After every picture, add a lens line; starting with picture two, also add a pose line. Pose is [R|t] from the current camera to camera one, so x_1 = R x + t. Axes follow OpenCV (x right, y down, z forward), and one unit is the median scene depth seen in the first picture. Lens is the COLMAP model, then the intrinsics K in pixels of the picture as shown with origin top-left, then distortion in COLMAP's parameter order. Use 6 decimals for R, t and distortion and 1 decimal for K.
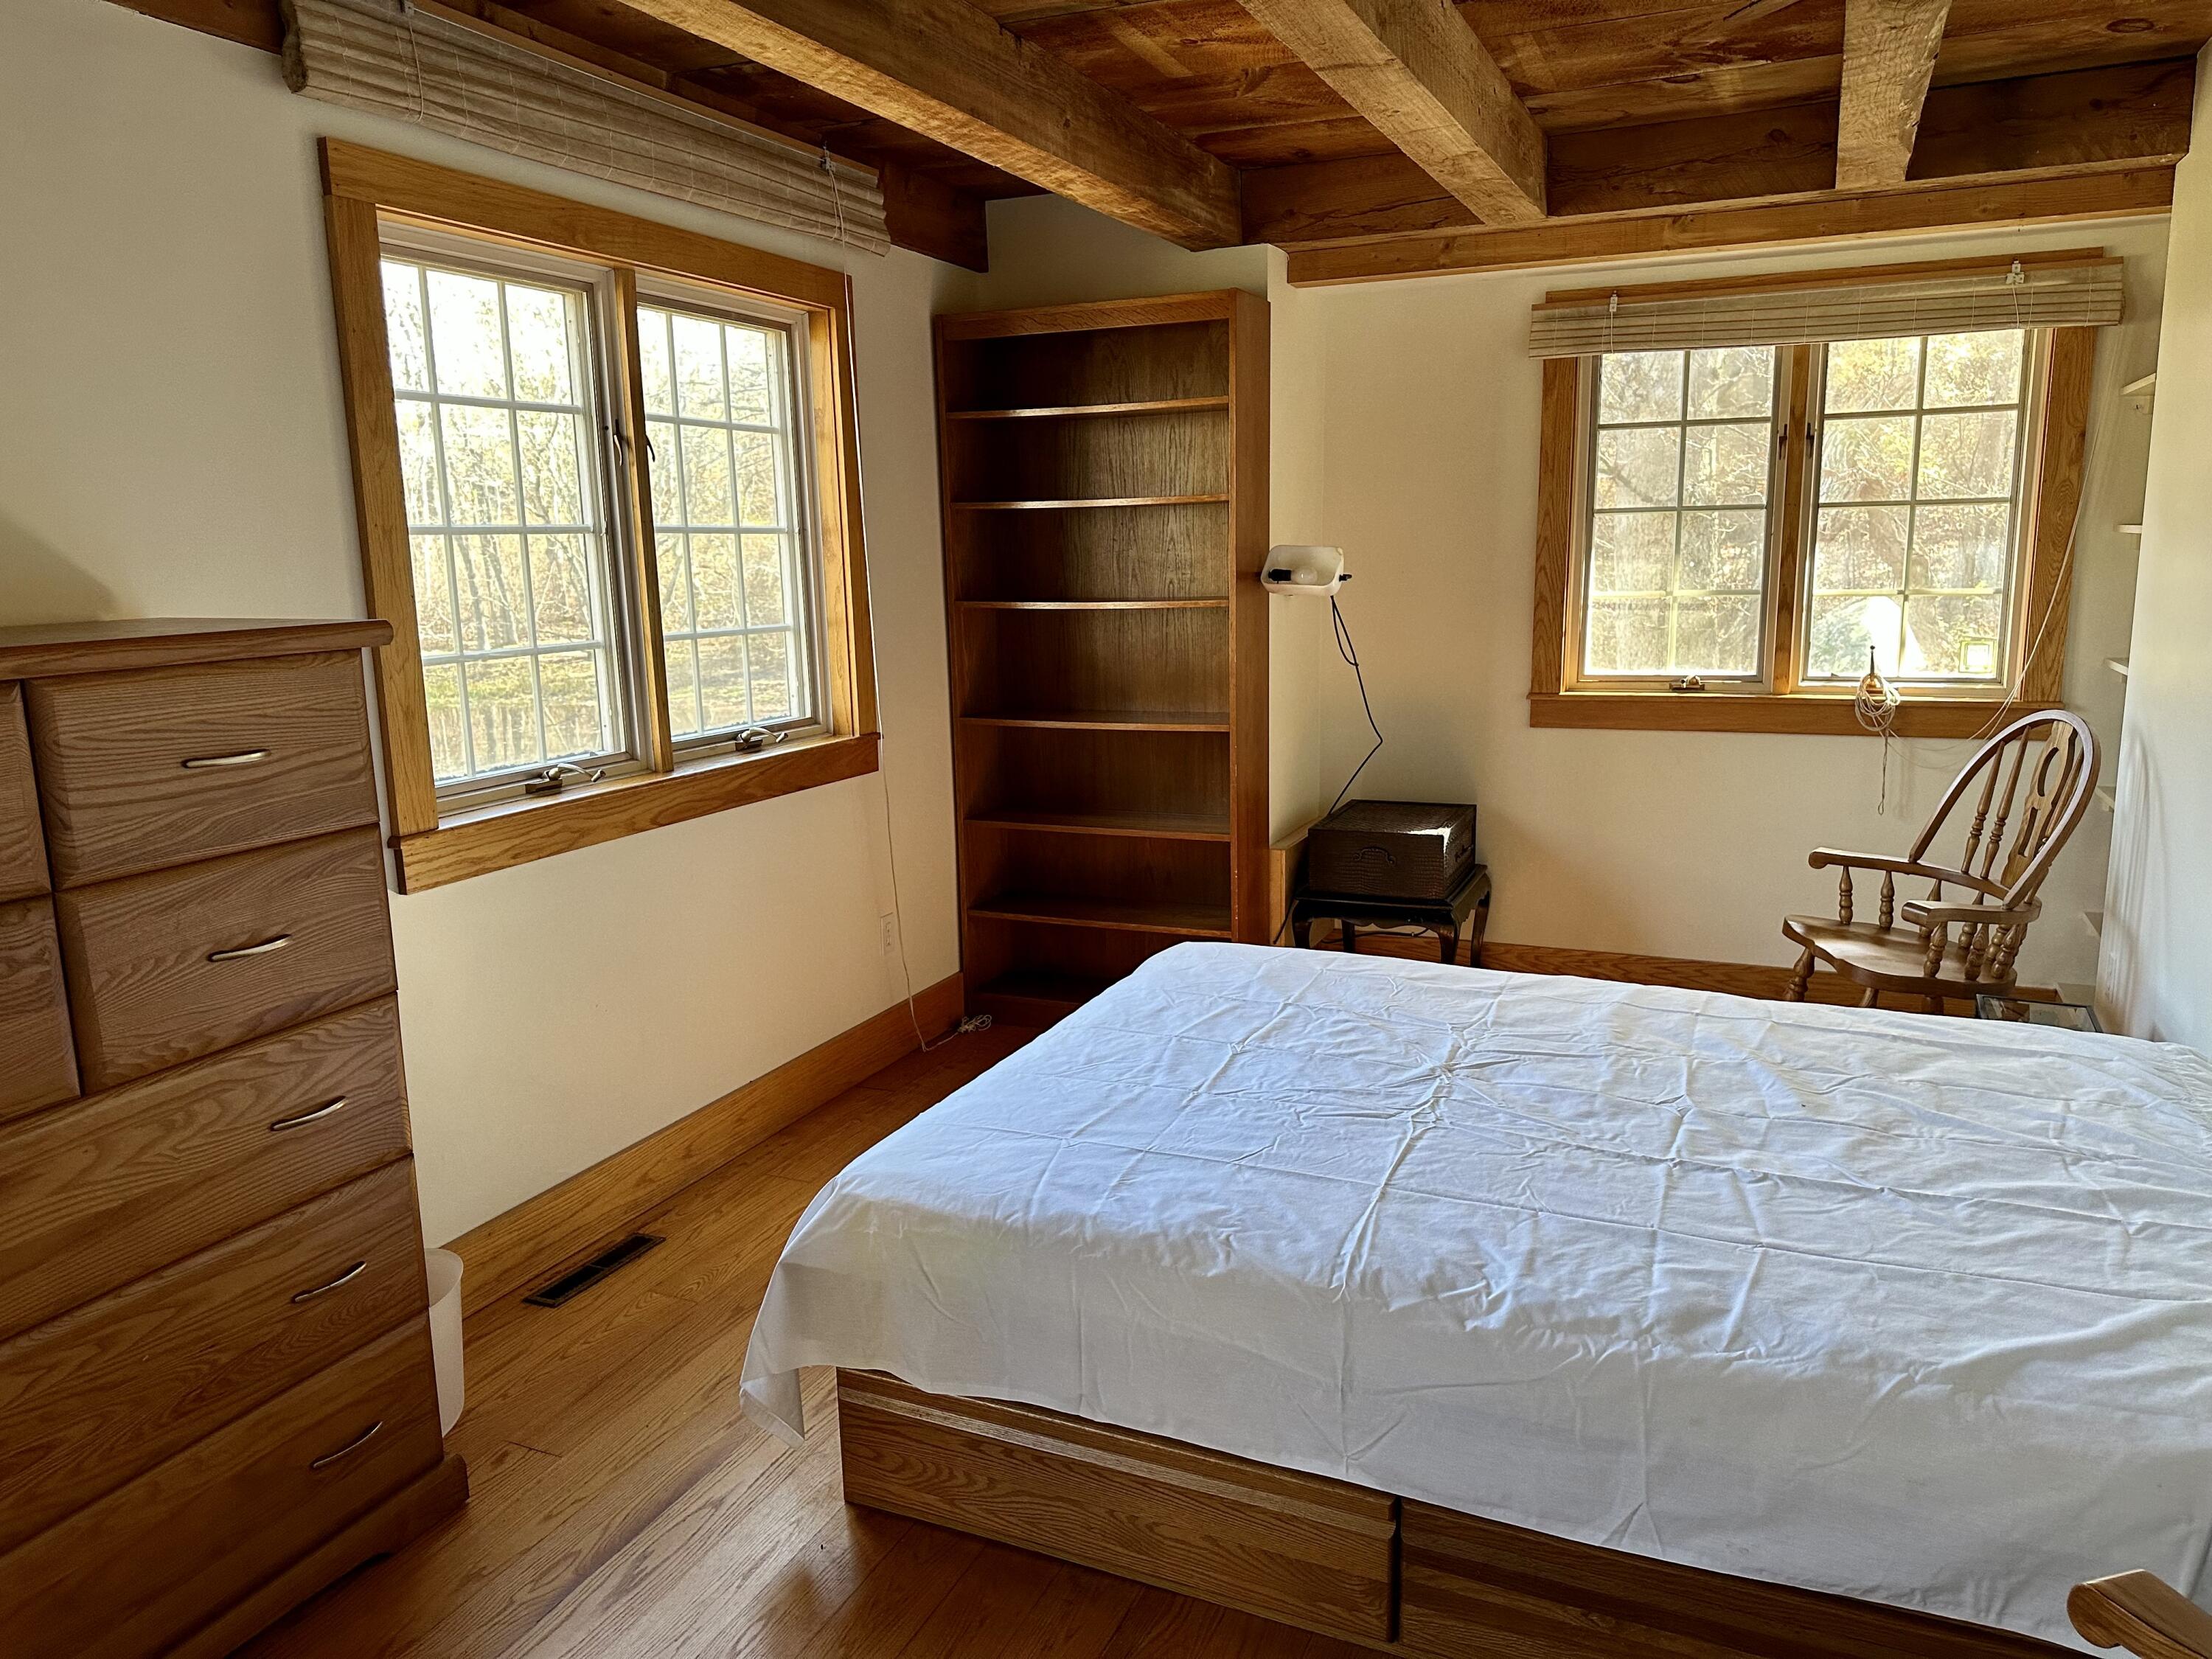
lens RADIAL K [[1561.0, 0, 1117.0], [0, 1561.0, 838.5], [0, 0, 1]] dist [0.059951, -0.035653]
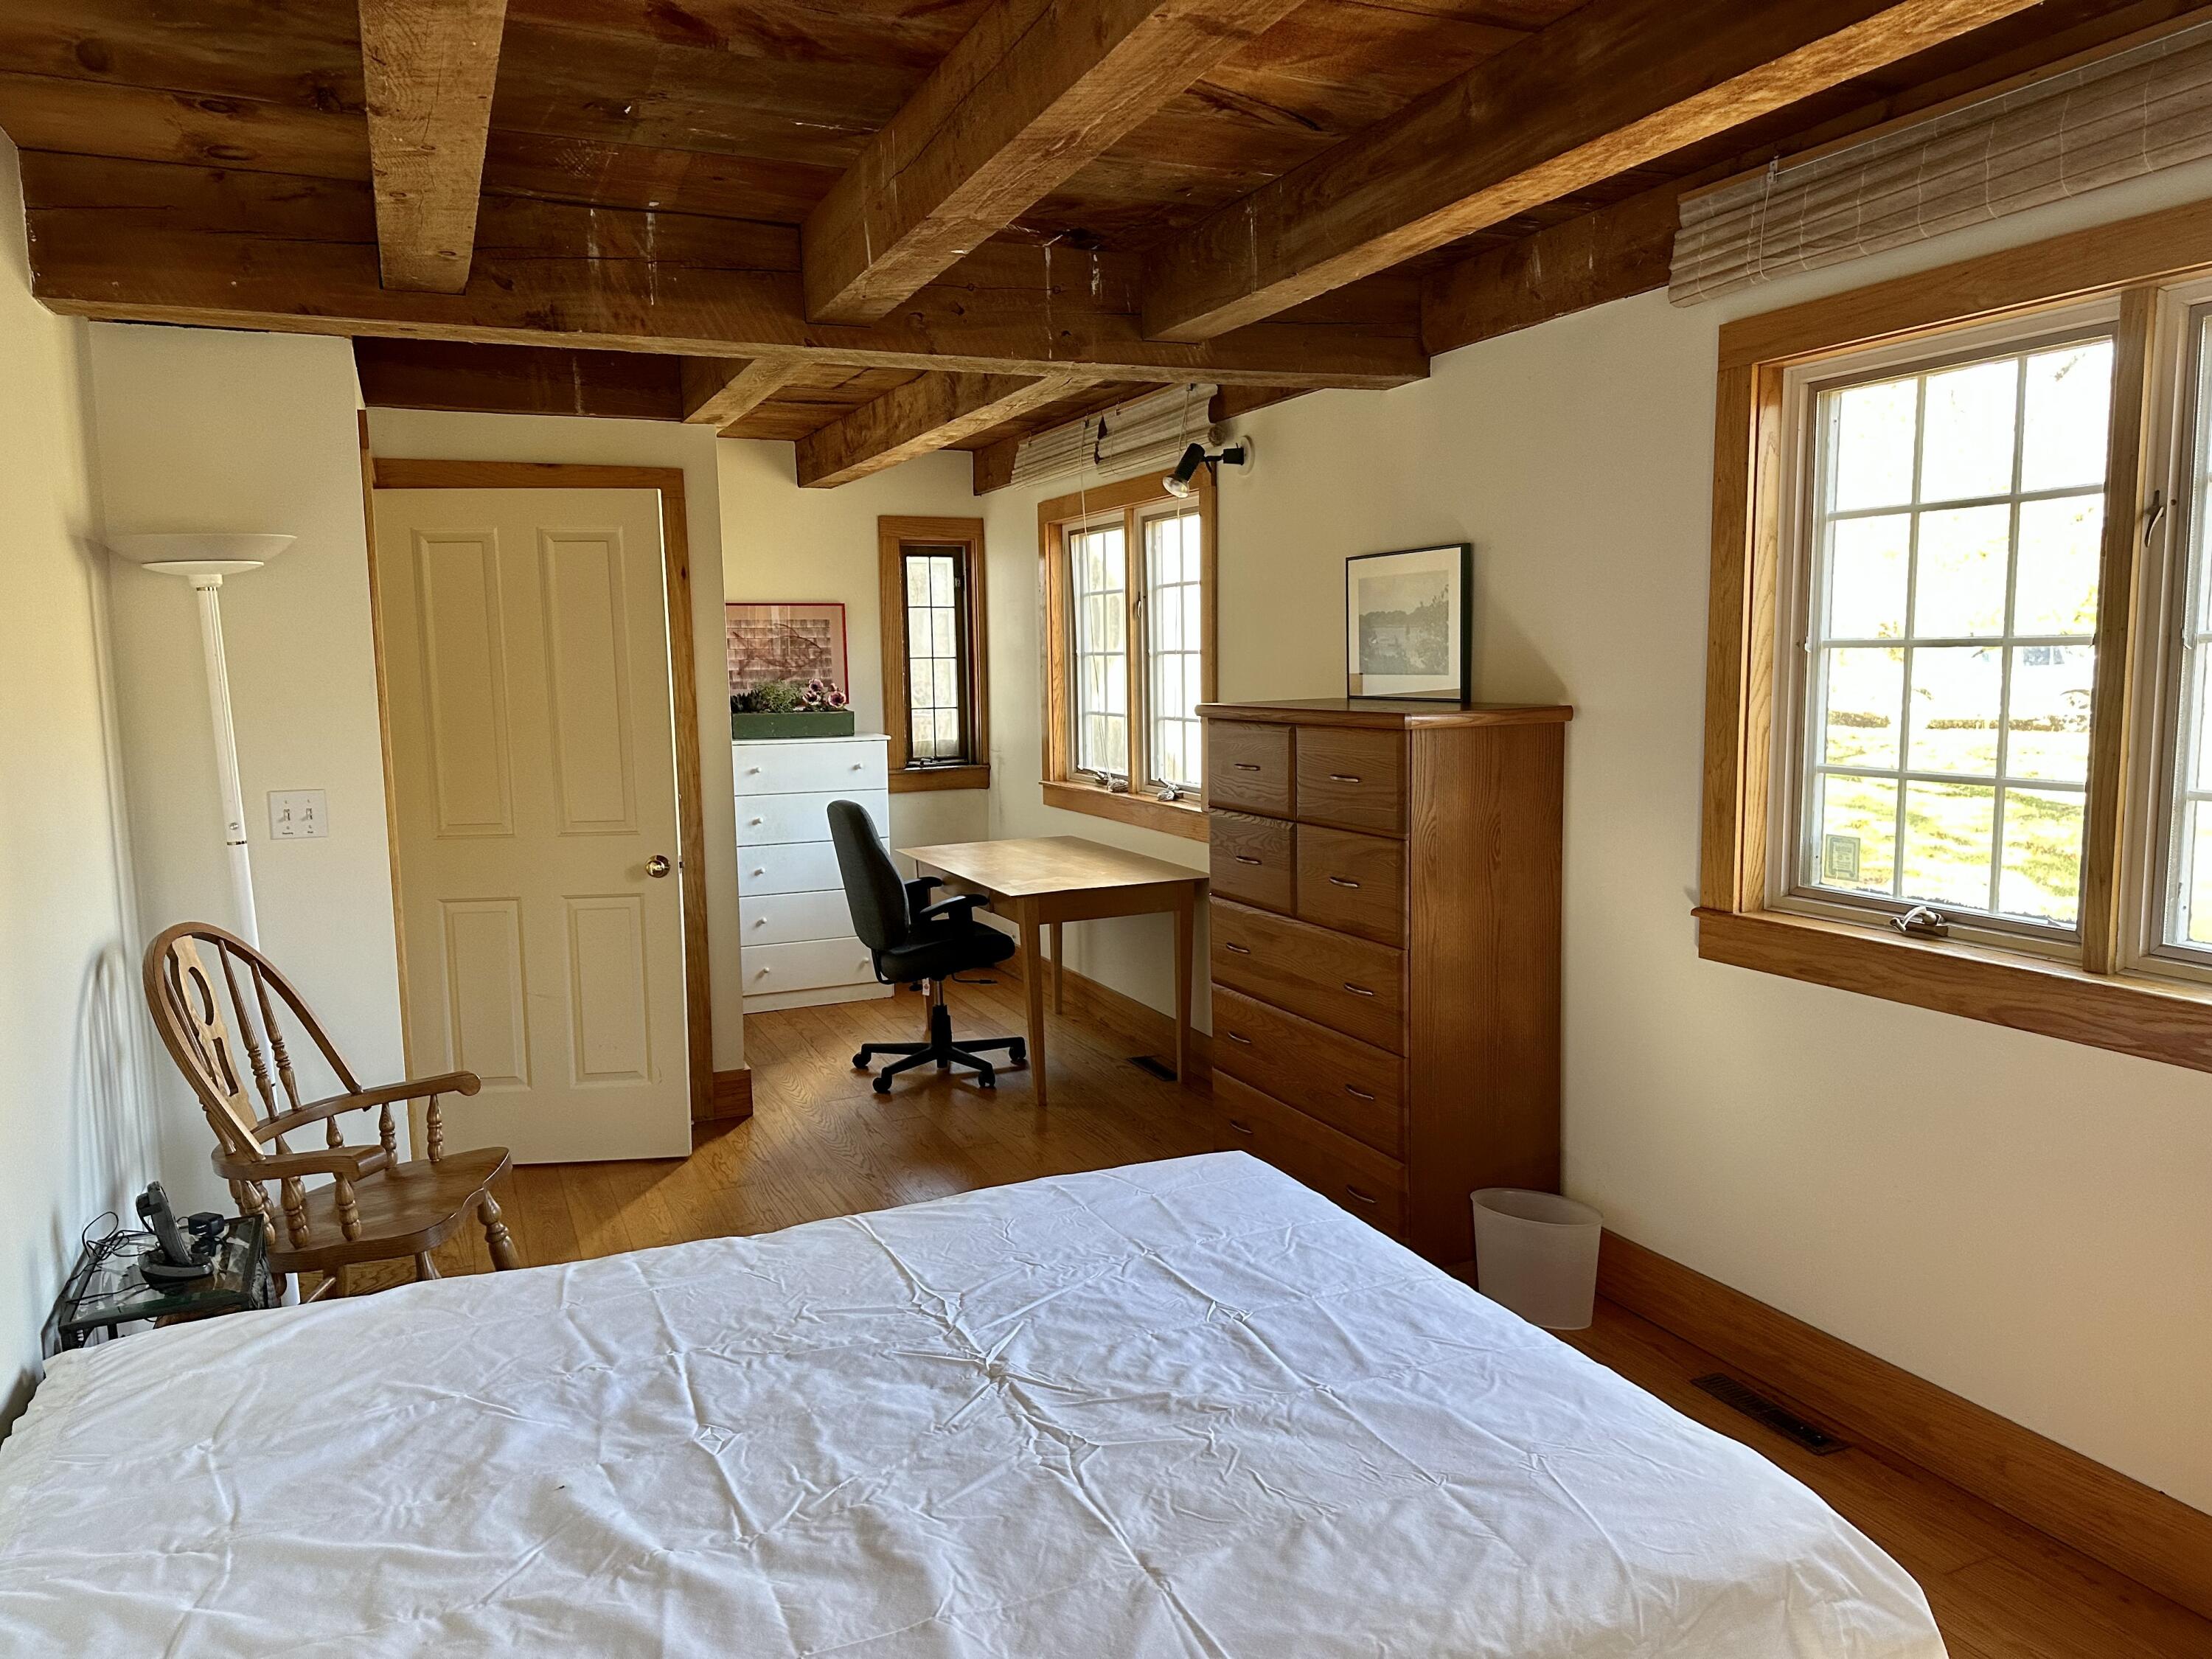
lens RADIAL K [[1561.0, 0, 1110.7], [0, 1561.0, 831.5], [0, 0, 1]] dist [0.059951, -0.035653]
pose [[-0.677672, 0.118107, -0.725818, 0.656745], [-0.110943, 0.959300, 0.259684, -0.297624], [0.726947, 0.256505, -0.636988, 1.366888]]
